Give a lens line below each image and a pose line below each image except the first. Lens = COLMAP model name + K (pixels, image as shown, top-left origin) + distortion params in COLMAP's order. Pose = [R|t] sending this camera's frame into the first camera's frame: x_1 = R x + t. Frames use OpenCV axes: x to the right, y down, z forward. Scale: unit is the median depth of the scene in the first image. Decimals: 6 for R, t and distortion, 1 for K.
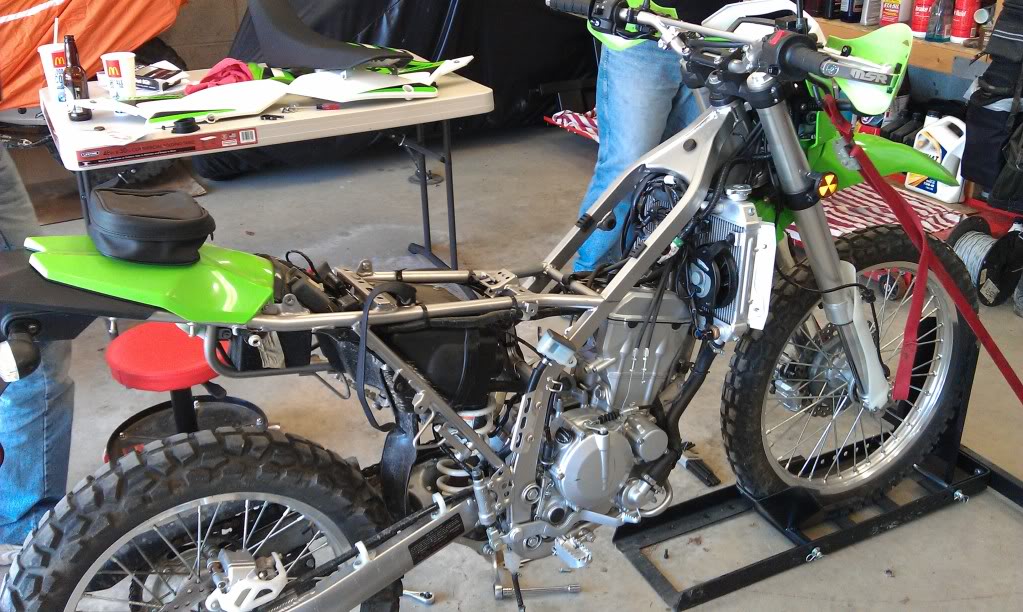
lens RADIAL K [[976.9, 0, 513.3], [0, 976.9, 283.2], [0, 0, 1]] dist [0.141315, -0.404313]
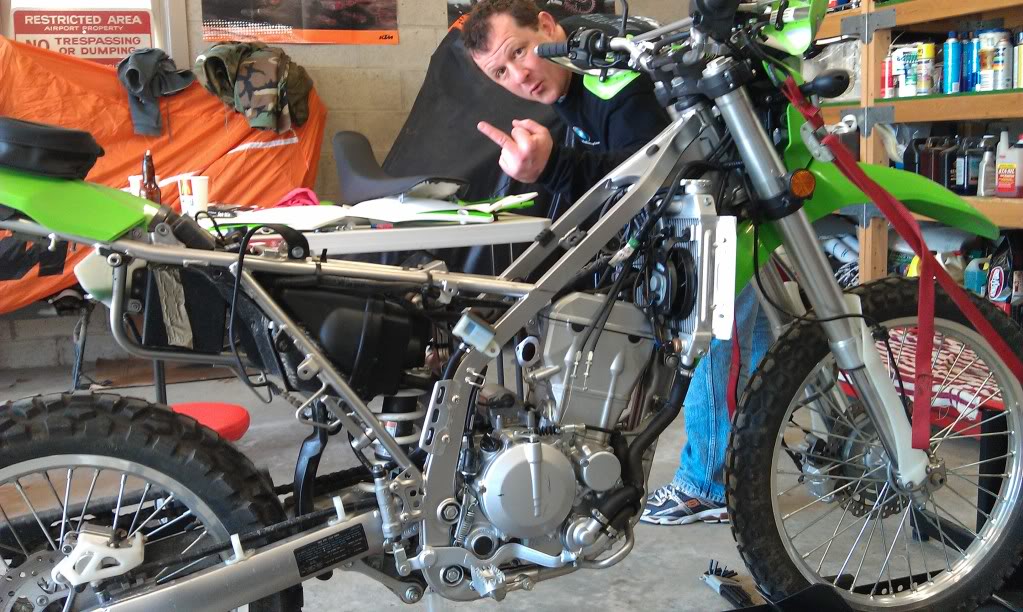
lens RADIAL K [[976.9, 0, 513.3], [0, 976.9, 283.2], [0, 0, 1]] dist [0.141315, -0.404313]
pose [[0.982351, 0.002474, -0.187031, 0.232271], [-0.054274, 0.960663, -0.272362, 0.250990], [0.179000, 0.277706, 0.943842, 0.134508]]
